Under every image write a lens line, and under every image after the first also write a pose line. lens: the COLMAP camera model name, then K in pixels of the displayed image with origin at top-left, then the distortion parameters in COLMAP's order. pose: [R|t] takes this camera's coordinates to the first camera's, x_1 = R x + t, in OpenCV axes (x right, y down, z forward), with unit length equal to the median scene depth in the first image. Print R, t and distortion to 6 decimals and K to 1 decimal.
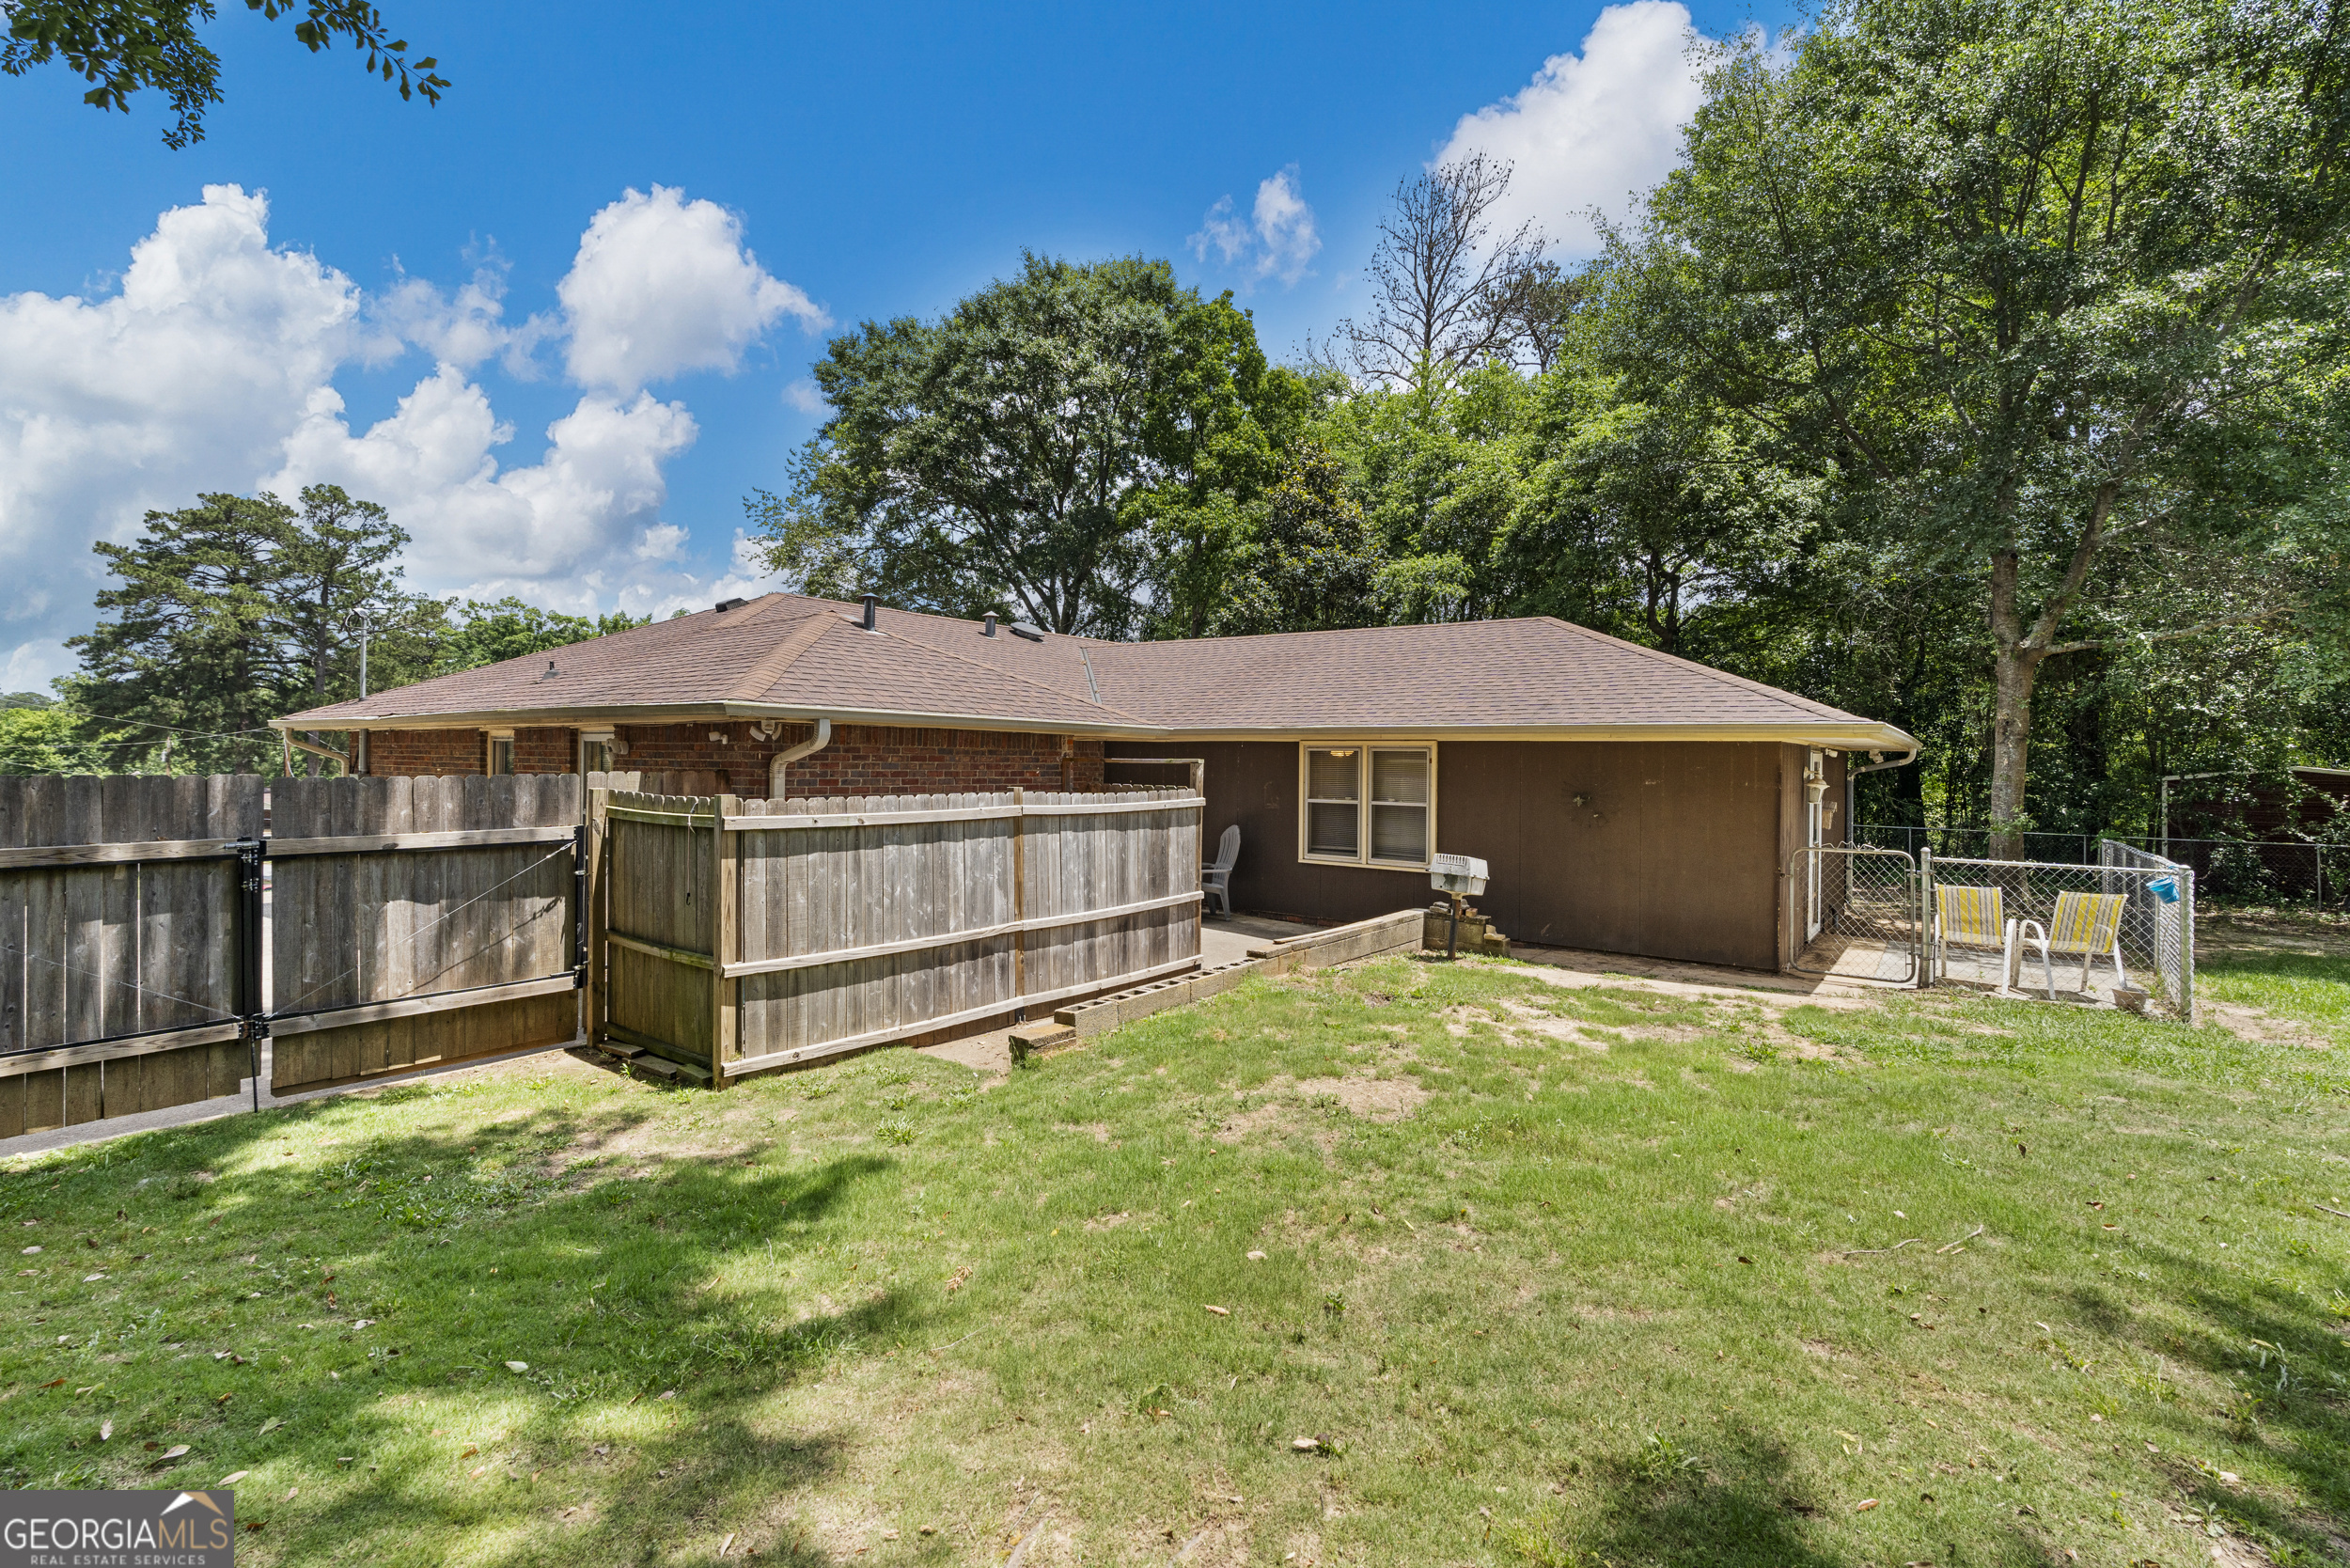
lens RADIAL K [[1033.5, 0, 1175.0], [0, 1033.5, 784.0], [0, 0, 1]] dist [-0.028689, 0.000262]
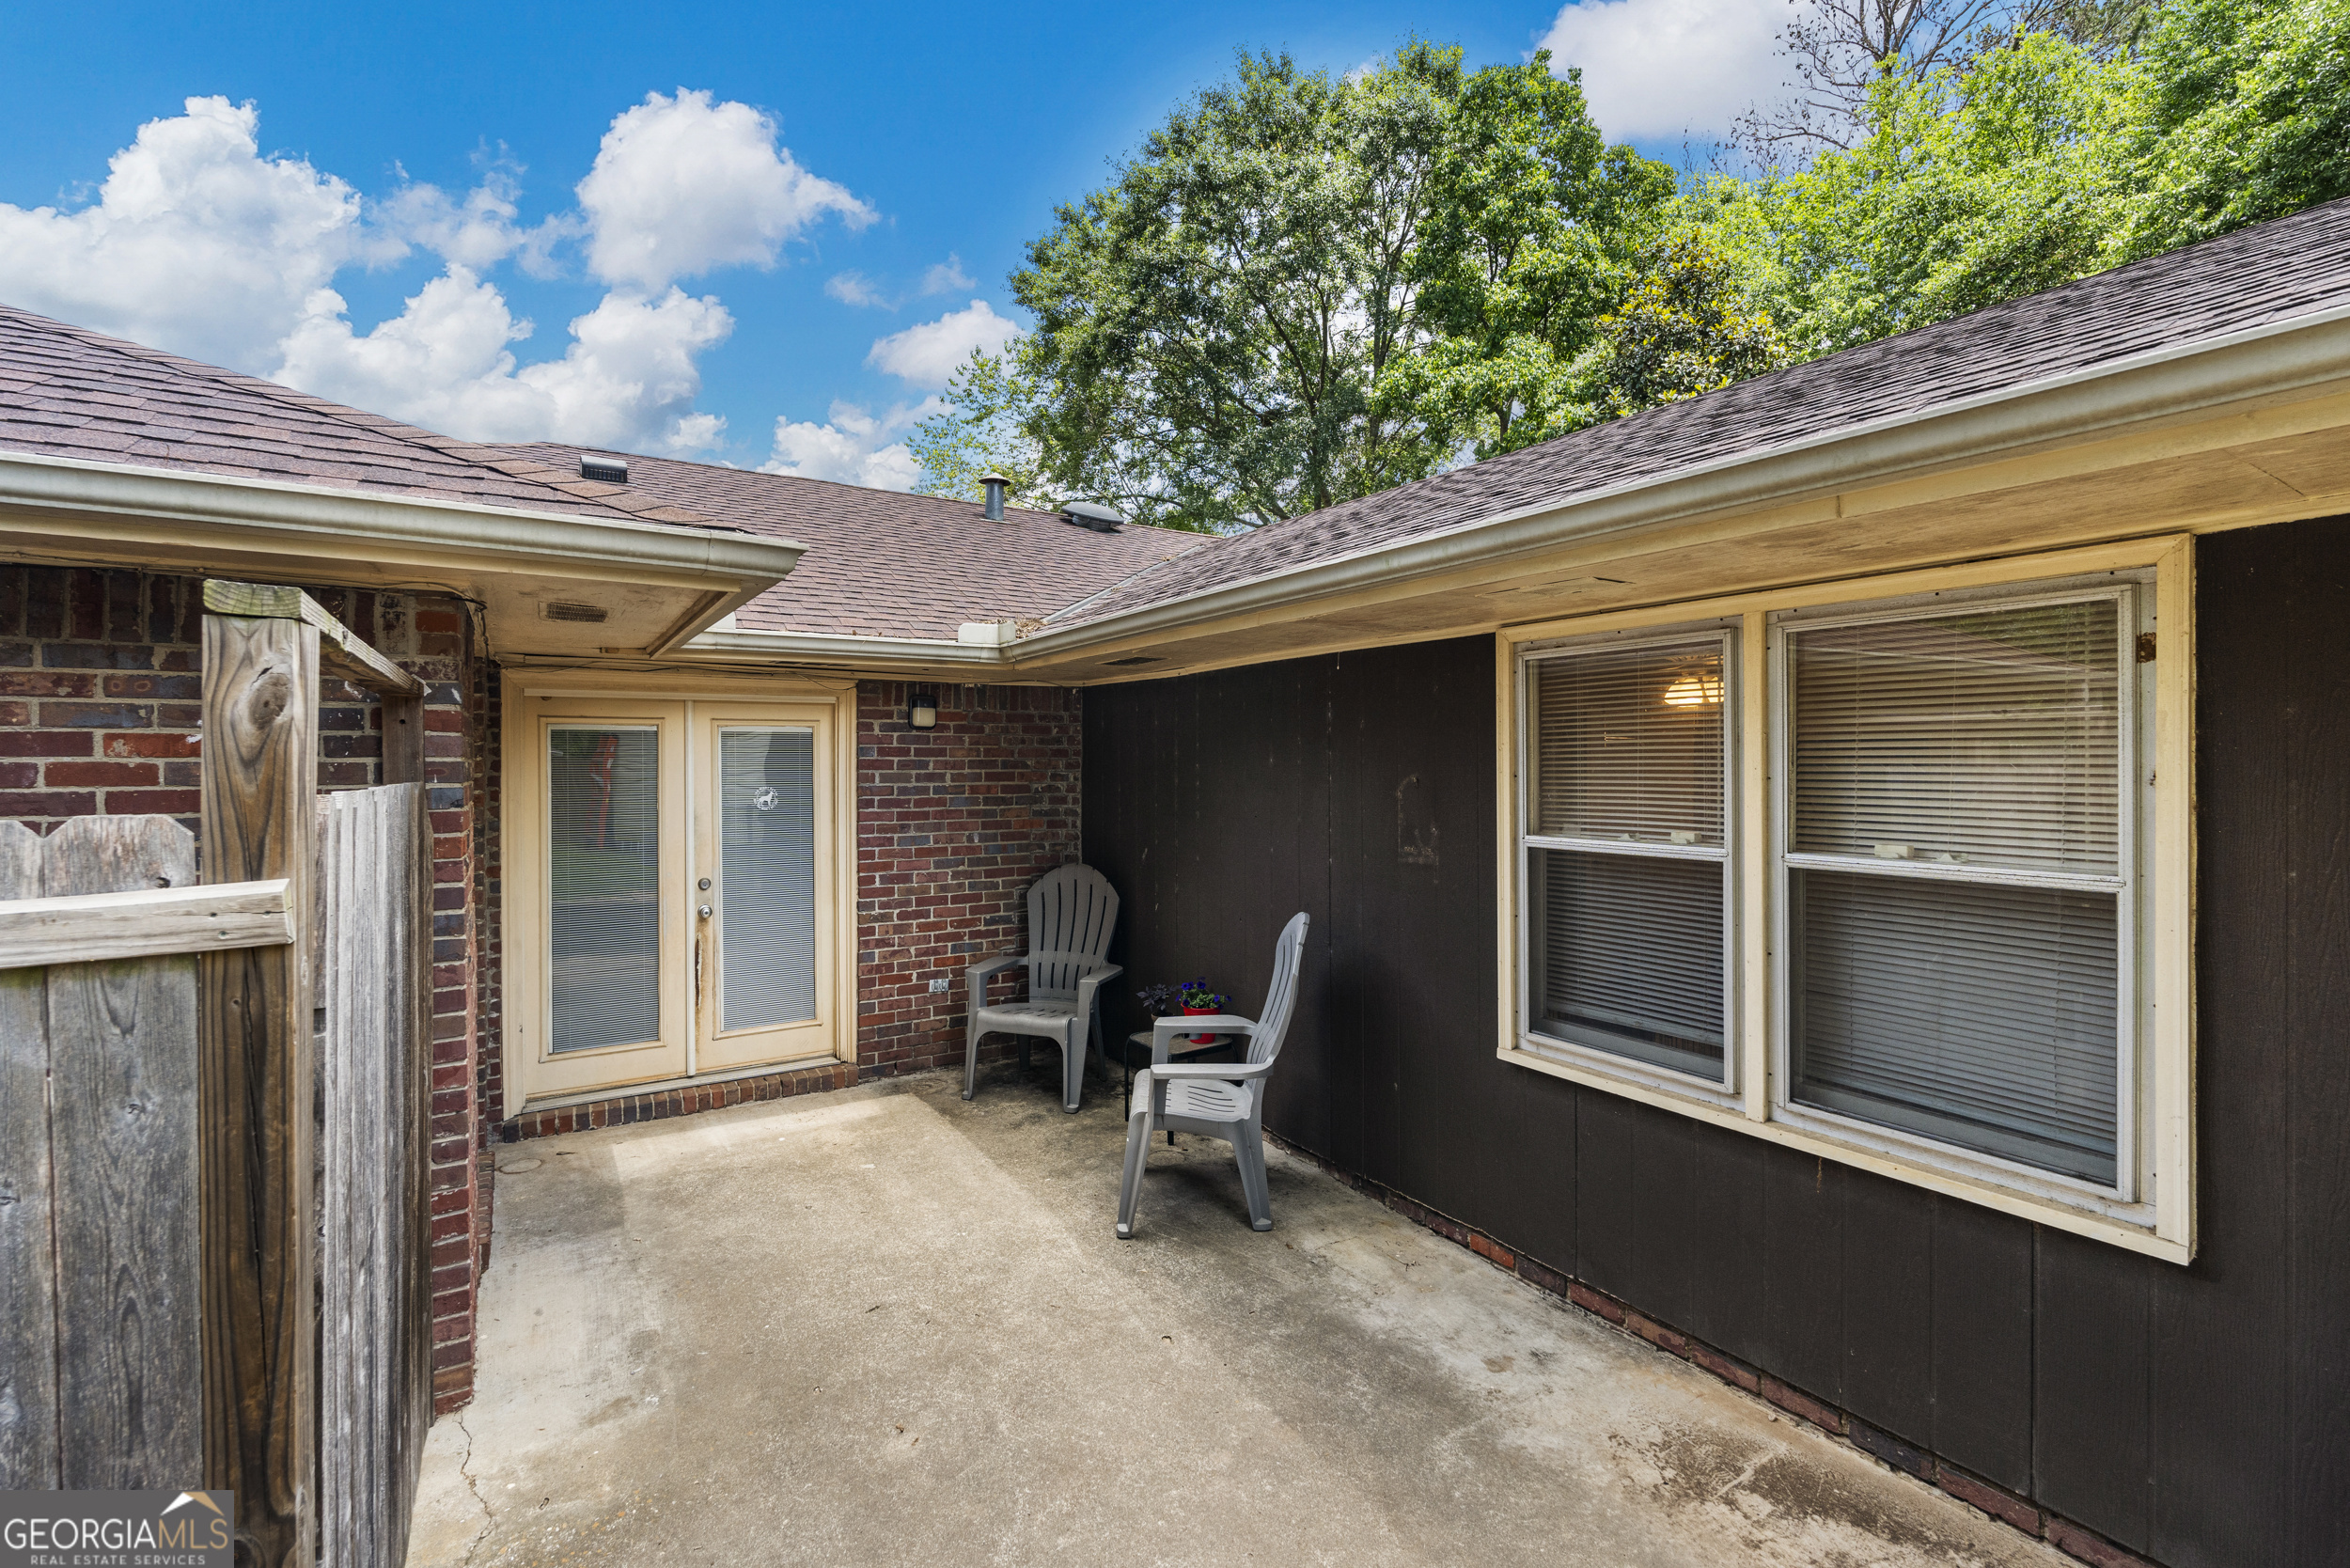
lens RADIAL K [[1033.5, 0, 1175.0], [0, 1033.5, 784.0], [0, 0, 1]] dist [-0.028689, 0.000262]
pose [[0.936208, -0.002977, -0.351433, 0.083374], [-0.000270, 0.999958, -0.009190, 0.001934], [0.351446, 0.008699, 0.936168, 0.431398]]
